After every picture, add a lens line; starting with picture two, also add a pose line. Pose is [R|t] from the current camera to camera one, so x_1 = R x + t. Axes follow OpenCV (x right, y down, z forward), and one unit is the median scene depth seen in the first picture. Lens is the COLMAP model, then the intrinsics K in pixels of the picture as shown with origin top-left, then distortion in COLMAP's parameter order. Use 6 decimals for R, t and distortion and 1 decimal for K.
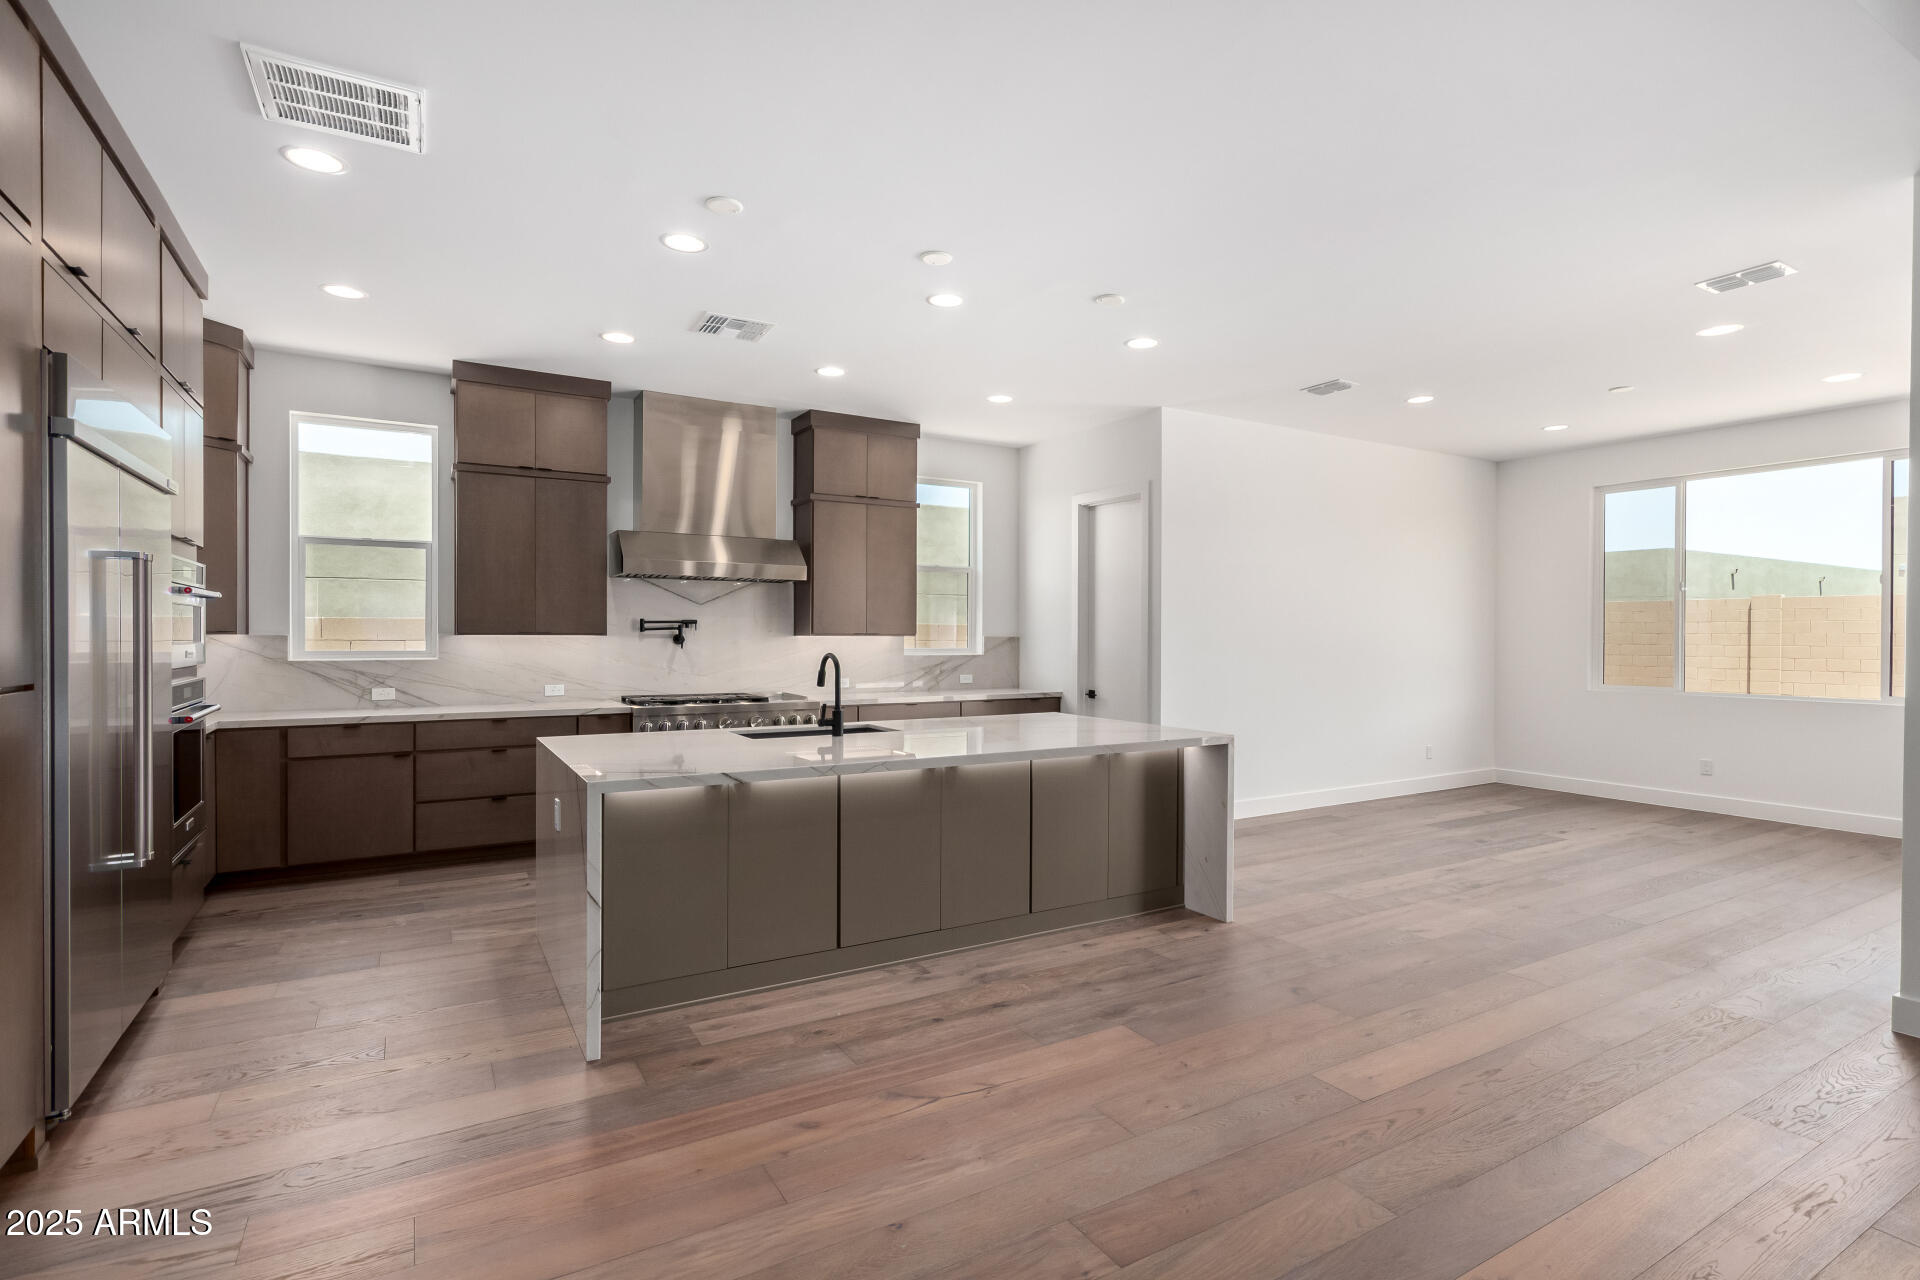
lens RADIAL K [[896.4, 0, 967.0], [0, 896.4, 633.7], [0, 0, 1]] dist [0.003569, -0.003004]
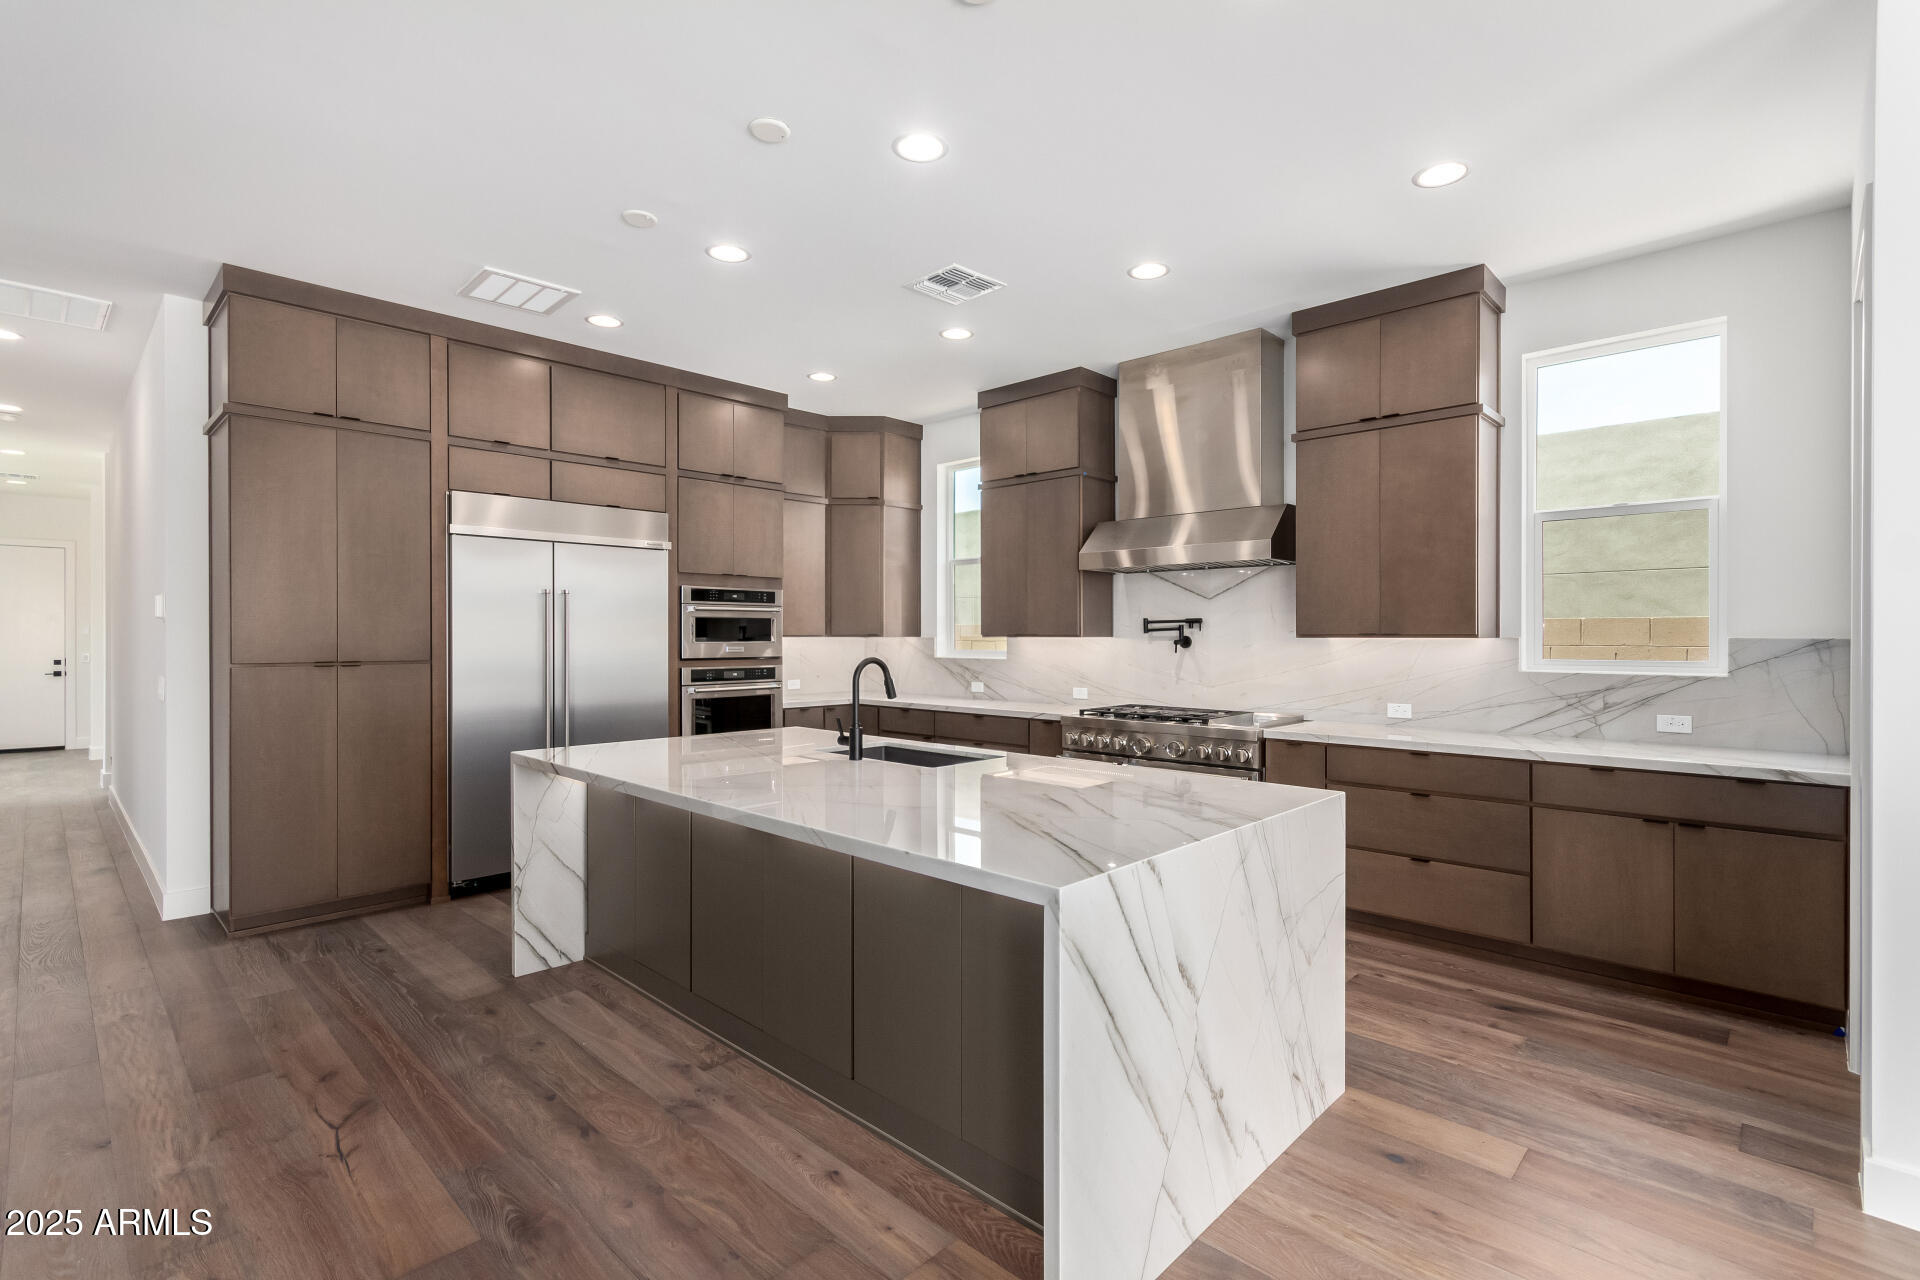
lens RADIAL K [[896.4, 0, 951.9], [0, 896.4, 651.9], [0, 0, 1]] dist [0.003569, -0.003004]
pose [[0.277373, 0.014072, -0.960659, 0.468744], [0.003589, 0.999871, 0.015683, 0.001499], [0.960756, -0.007798, 0.277287, 0.609449]]
